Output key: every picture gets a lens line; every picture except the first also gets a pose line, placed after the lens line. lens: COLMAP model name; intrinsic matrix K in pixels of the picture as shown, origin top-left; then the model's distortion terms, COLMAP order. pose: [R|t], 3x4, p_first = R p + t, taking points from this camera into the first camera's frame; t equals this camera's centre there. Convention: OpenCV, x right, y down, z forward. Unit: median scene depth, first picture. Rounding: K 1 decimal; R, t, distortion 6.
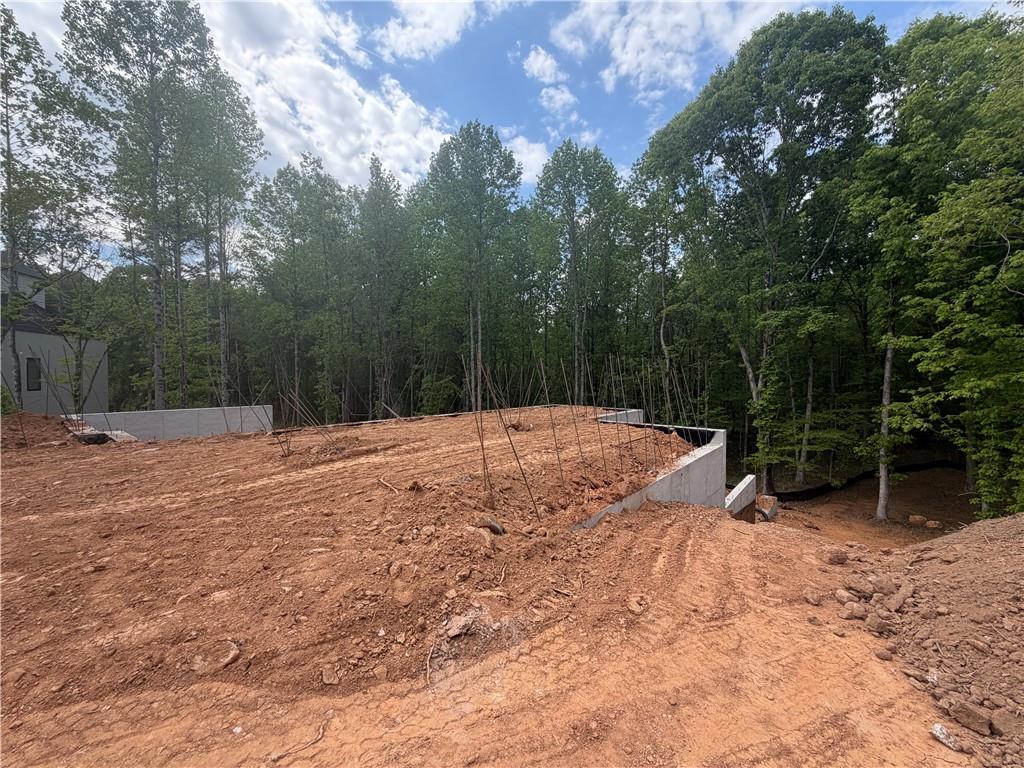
lens RADIAL K [[408.1, 0, 511.5], [0, 408.1, 383.6], [0, 0, 1]] dist [-0.000302, 0.000122]
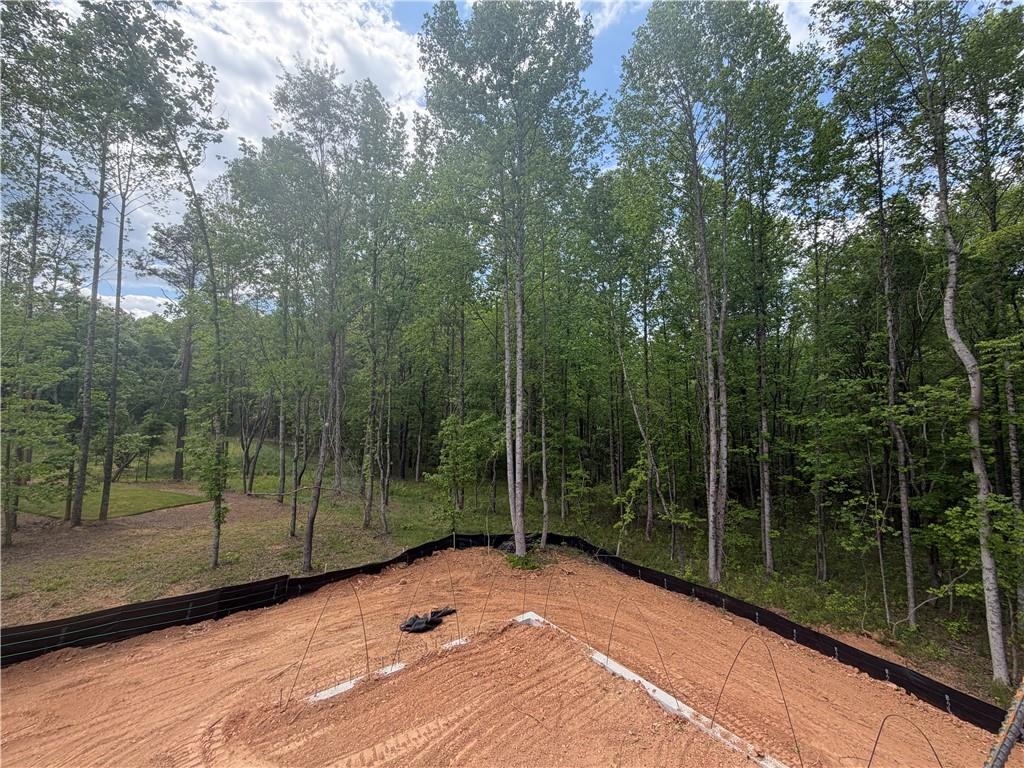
lens RADIAL K [[408.1, 0, 509.4], [0, 408.1, 384.8], [0, 0, 1]] dist [-0.000302, 0.000122]
pose [[0.971117, -0.013183, -0.238240, 0.038166], [-0.007132, 0.996422, -0.084210, -0.013527], [0.238498, 0.083477, 0.967549, 0.466341]]
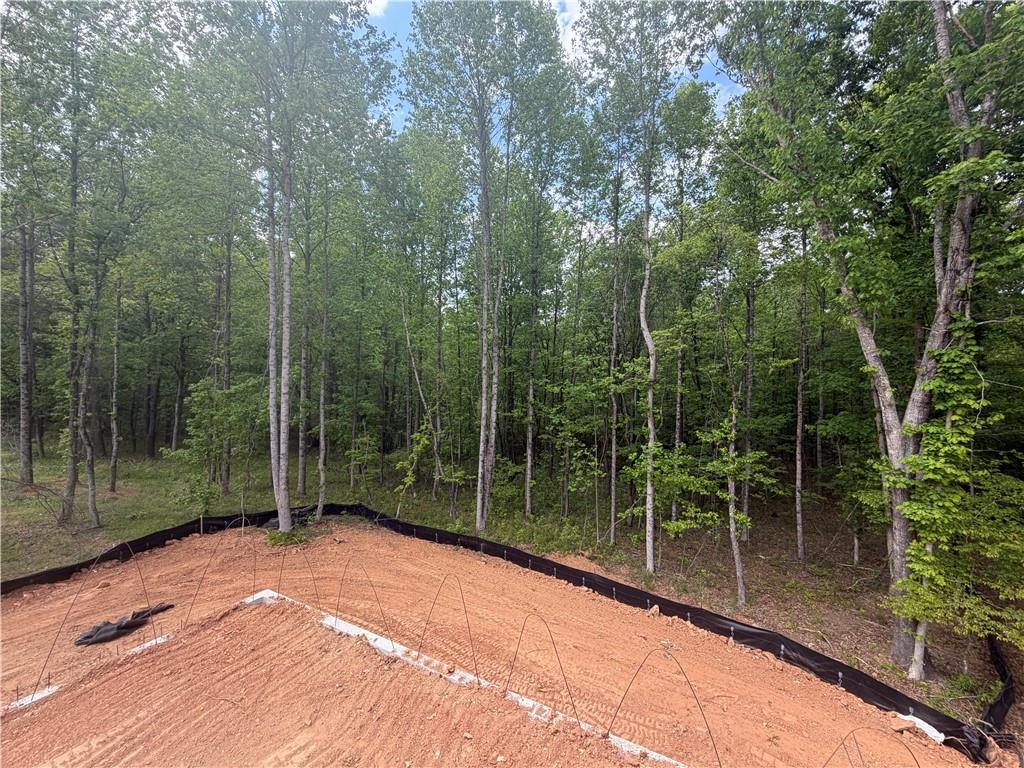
lens RADIAL K [[408.1, 0, 510.0], [0, 408.1, 384.1], [0, 0, 1]] dist [-0.000302, 0.000122]
pose [[0.979682, 0.020381, 0.199520, 0.085976], [-0.018262, 0.999756, -0.012454, -0.012246], [-0.199725, 0.008557, 0.979815, 0.467455]]
